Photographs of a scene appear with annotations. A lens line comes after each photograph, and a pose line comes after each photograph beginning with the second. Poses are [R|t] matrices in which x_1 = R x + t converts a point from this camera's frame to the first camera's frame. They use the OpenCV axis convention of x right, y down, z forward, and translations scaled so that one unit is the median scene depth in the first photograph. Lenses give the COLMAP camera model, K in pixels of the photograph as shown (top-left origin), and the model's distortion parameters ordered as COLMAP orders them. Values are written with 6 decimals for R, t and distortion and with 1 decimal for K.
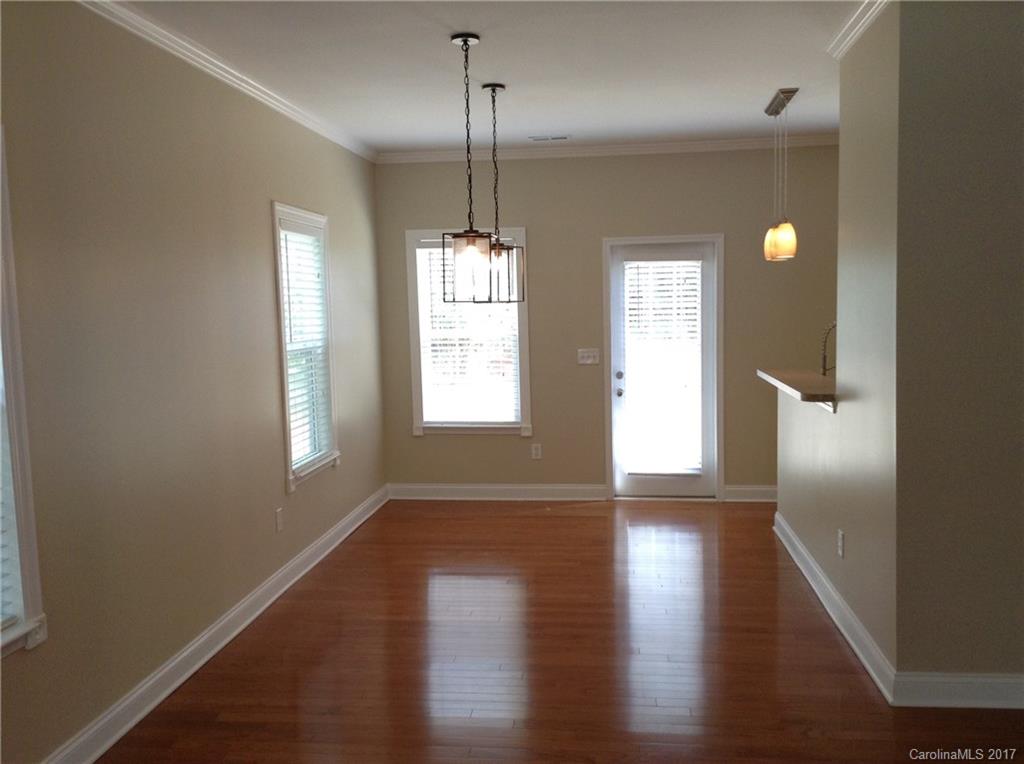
lens RADIAL K [[963.0, 0, 506.7], [0, 963.0, 389.8], [0, 0, 1]] dist [0.011336, 0.000000]
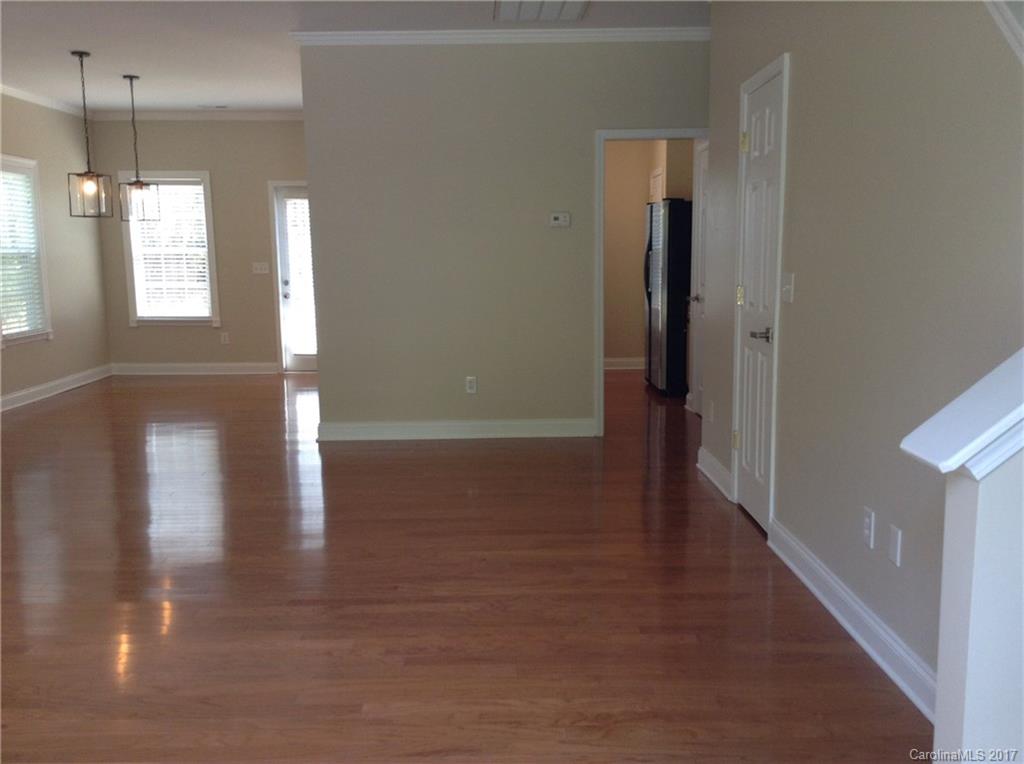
lens RADIAL K [[963.0, 0, 517.0], [0, 963.0, 376.4], [0, 0, 1]] dist [0.011336, 0.000000]
pose [[0.989356, -0.006521, 0.145372, 0.243920], [0.000886, 0.999247, 0.038792, 0.065989], [-0.145516, -0.038250, 0.988616, -0.411257]]
